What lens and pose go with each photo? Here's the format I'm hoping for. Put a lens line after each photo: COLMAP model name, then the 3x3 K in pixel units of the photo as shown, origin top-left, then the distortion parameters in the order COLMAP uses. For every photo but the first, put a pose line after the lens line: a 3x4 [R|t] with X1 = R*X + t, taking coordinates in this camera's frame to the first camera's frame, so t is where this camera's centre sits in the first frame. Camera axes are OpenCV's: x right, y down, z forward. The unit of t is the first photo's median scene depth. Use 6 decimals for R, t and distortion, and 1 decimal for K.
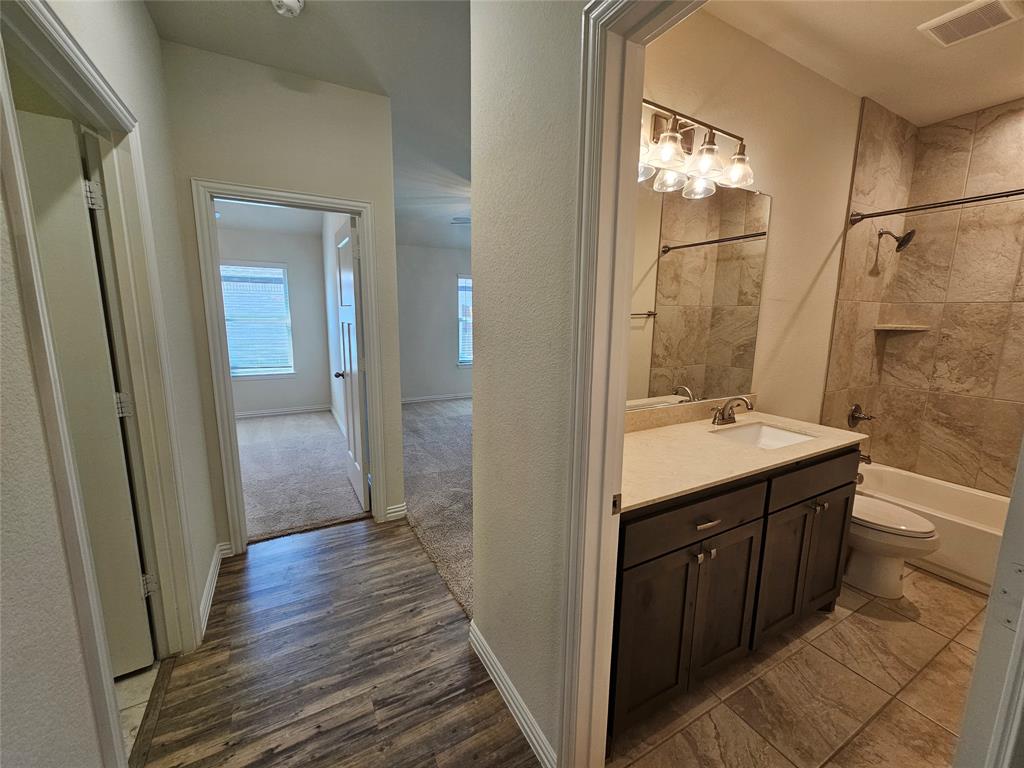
lens RADIAL K [[418.9, 0, 518.9], [0, 418.9, 381.4], [0, 0, 1]] dist [-0.002409, 0.000919]
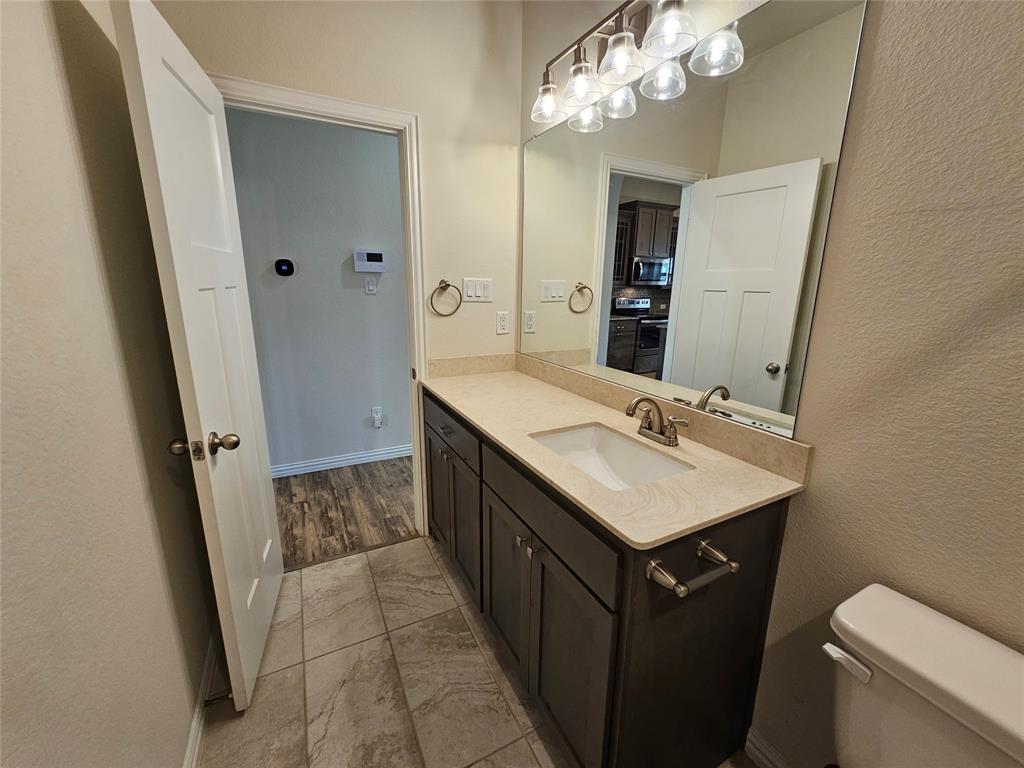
lens RADIAL K [[418.9, 0, 511.4], [0, 418.9, 381.1], [0, 0, 1]] dist [-0.002409, 0.000919]
pose [[-0.031835, 0.226080, -0.973588, 0.821463], [-0.166119, 0.959337, 0.228202, -0.067910], [0.985592, 0.168996, 0.007015, 0.576559]]
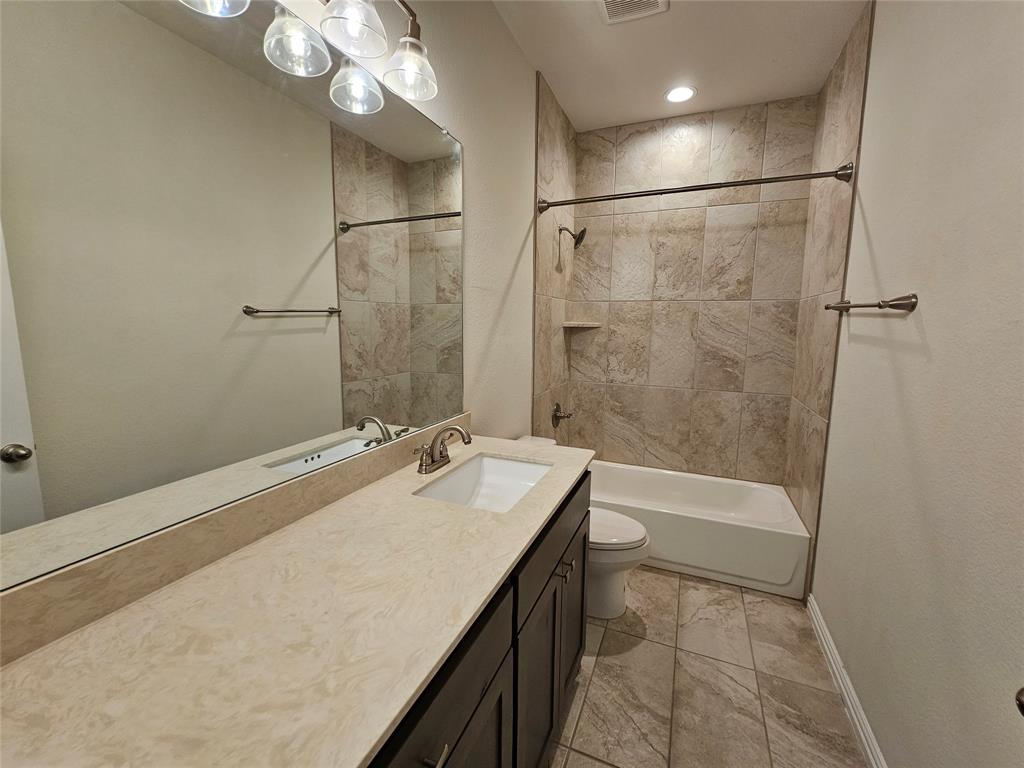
lens RADIAL K [[418.9, 0, 514.1], [0, 418.9, 386.0], [0, 0, 1]] dist [-0.002409, 0.000919]
pose [[0.794553, -0.094672, 0.599769, 0.154720], [0.096910, 0.994881, 0.028657, -0.025300], [-0.599411, 0.035354, 0.799660, 0.296333]]
